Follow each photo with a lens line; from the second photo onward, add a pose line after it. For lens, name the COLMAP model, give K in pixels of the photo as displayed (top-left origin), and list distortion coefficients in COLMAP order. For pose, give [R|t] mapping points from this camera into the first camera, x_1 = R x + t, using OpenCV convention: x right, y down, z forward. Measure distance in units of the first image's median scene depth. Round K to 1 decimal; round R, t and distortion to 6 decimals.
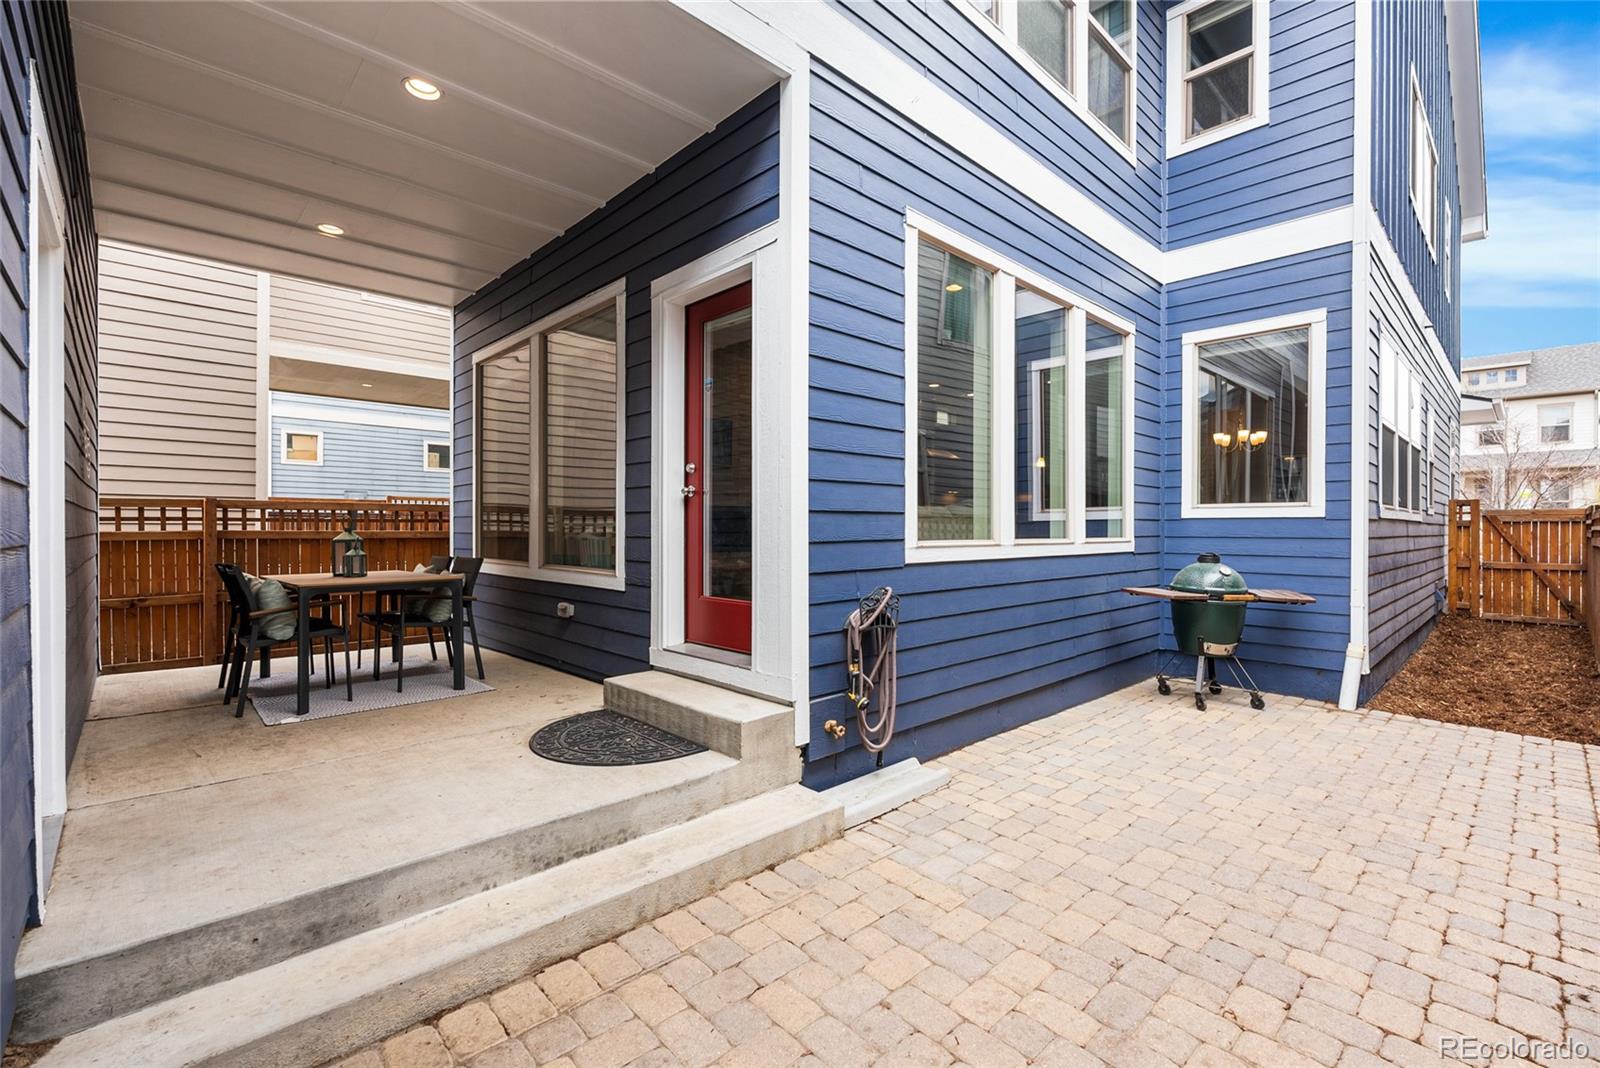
lens RADIAL K [[712.1, 0, 805.6], [0, 712.1, 533.1], [0, 0, 1]] dist [-0.006913, 0.001090]
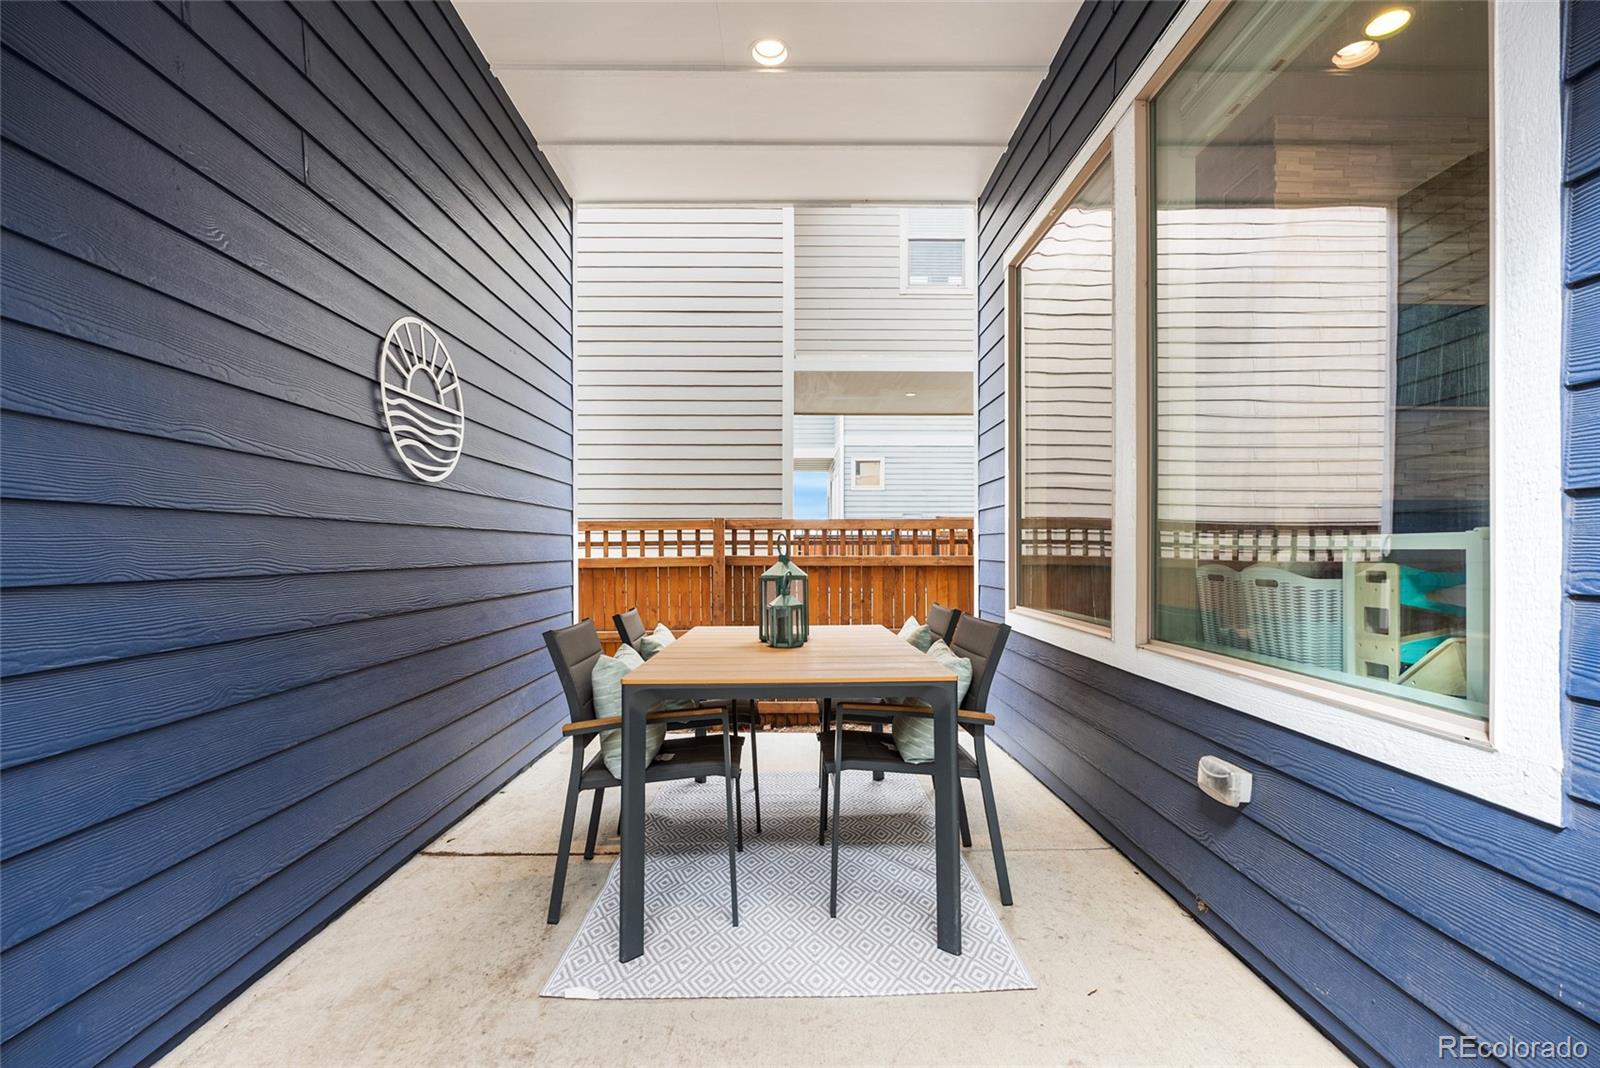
lens RADIAL K [[712.1, 0, 800.0], [0, 712.1, 543.3], [0, 0, 1]] dist [-0.006913, 0.001090]
pose [[0.730469, -0.011859, -0.682843, -0.183321], [0.000989, 0.999867, -0.016307, -0.004637], [0.682945, 0.011237, 0.730383, 0.438374]]
